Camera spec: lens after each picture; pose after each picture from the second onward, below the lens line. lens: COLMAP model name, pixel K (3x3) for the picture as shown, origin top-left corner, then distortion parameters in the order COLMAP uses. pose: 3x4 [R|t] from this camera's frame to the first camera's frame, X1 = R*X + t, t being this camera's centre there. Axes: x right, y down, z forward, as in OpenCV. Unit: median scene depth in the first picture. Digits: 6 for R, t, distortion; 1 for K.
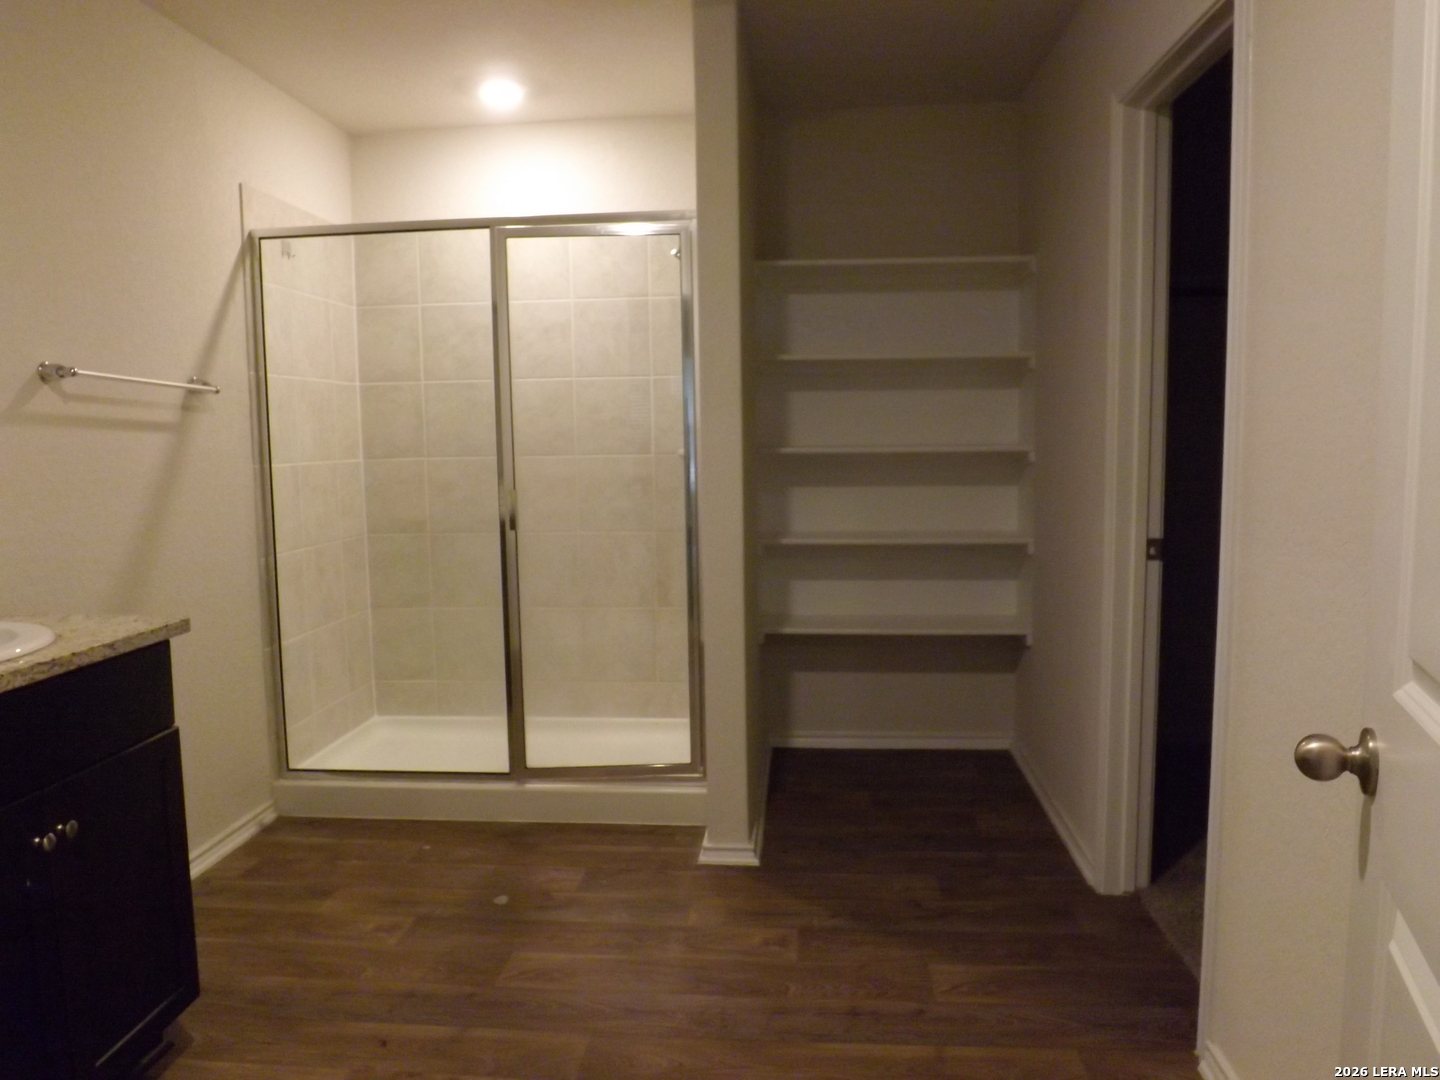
lens RADIAL K [[1046.0, 0, 720.0], [0, 1046.0, 540.0], [0, 0, 1]] dist [-0.065294, 0.031635]
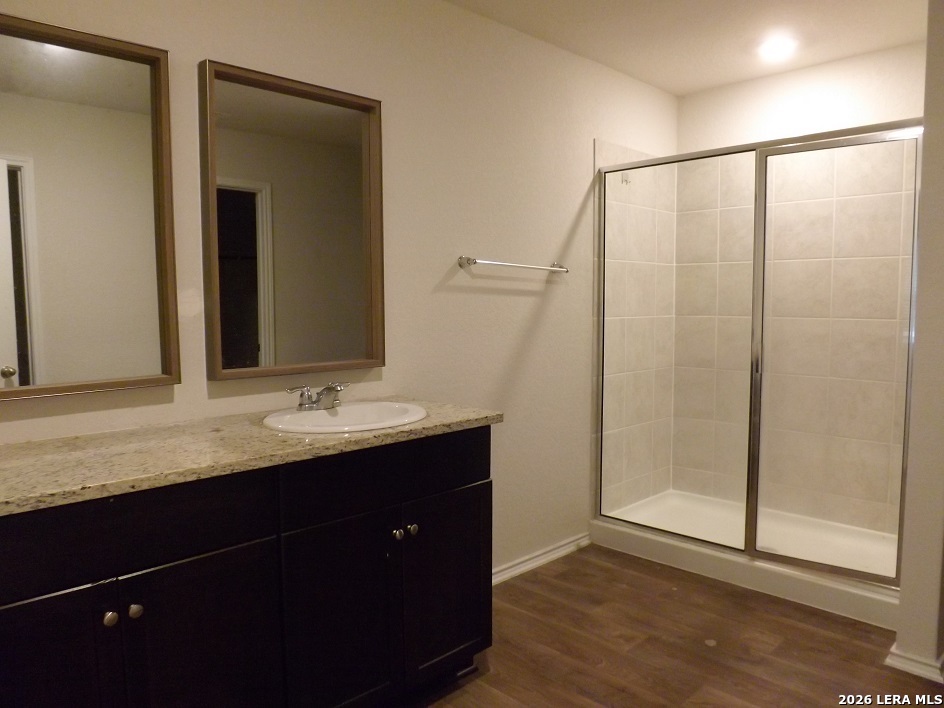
lens RADIAL K [[690.4, 0, 473.1], [0, 690.4, 360.1], [0, 0, 1]] dist [-0.052057, 0.033529]
pose [[0.767466, 0.069943, -0.637263, 0.083805], [-0.074330, 0.997035, 0.019913, -0.016523], [0.636766, 0.032085, 0.770389, 0.083579]]
